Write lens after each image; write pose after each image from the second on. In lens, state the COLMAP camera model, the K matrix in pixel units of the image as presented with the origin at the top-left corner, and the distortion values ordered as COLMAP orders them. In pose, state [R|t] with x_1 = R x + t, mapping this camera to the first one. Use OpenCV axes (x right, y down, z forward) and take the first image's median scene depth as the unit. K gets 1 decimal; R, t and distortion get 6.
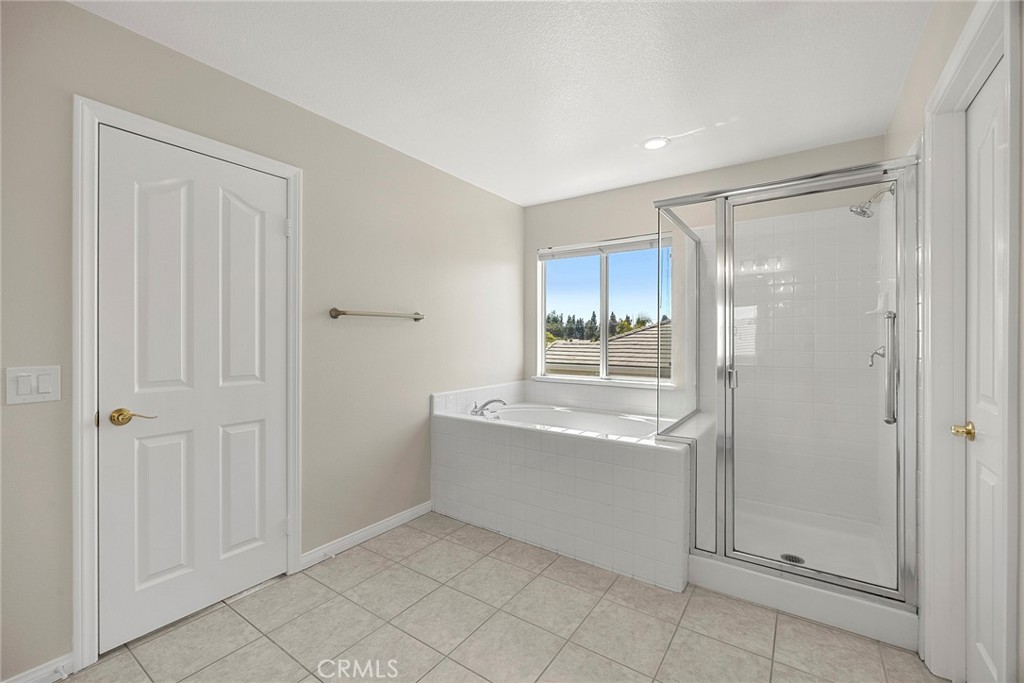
lens RADIAL K [[429.8, 0, 514.6], [0, 429.8, 337.7], [0, 0, 1]] dist [-0.002495, -0.000444]
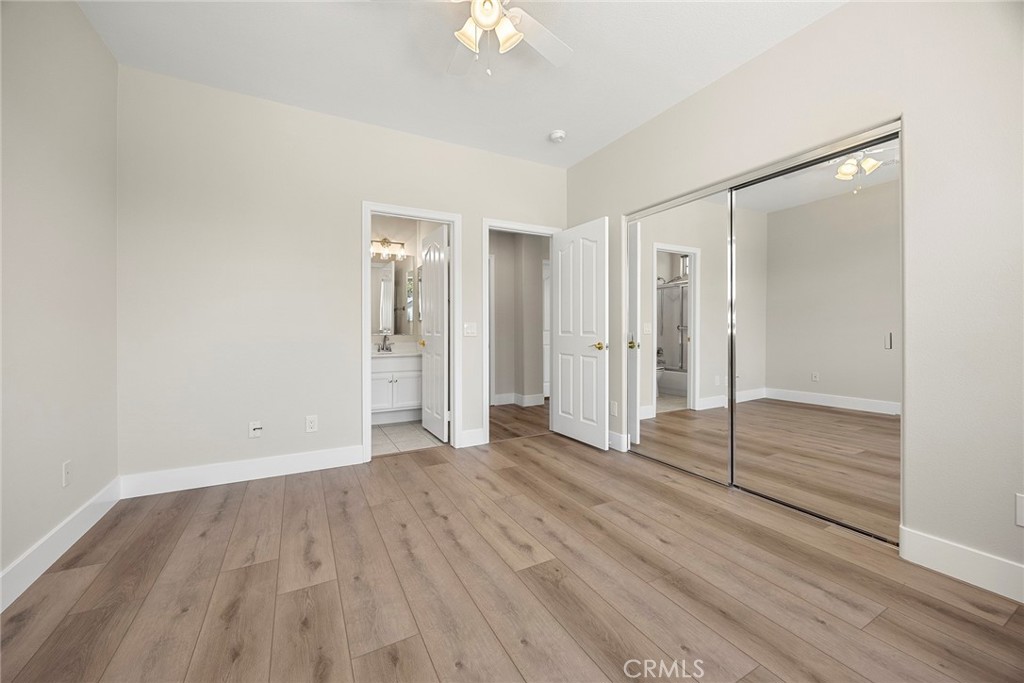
lens RADIAL K [[394.8, 0, 512.0], [0, 394.8, 336.1], [0, 0, 1]] dist [-0.004325, 0.000554]
pose [[-0.448594, 0.027205, -0.893321, 1.131808], [0.014000, 0.999628, 0.023412, 0.063559], [0.893626, -0.002004, -0.448808, 1.527866]]
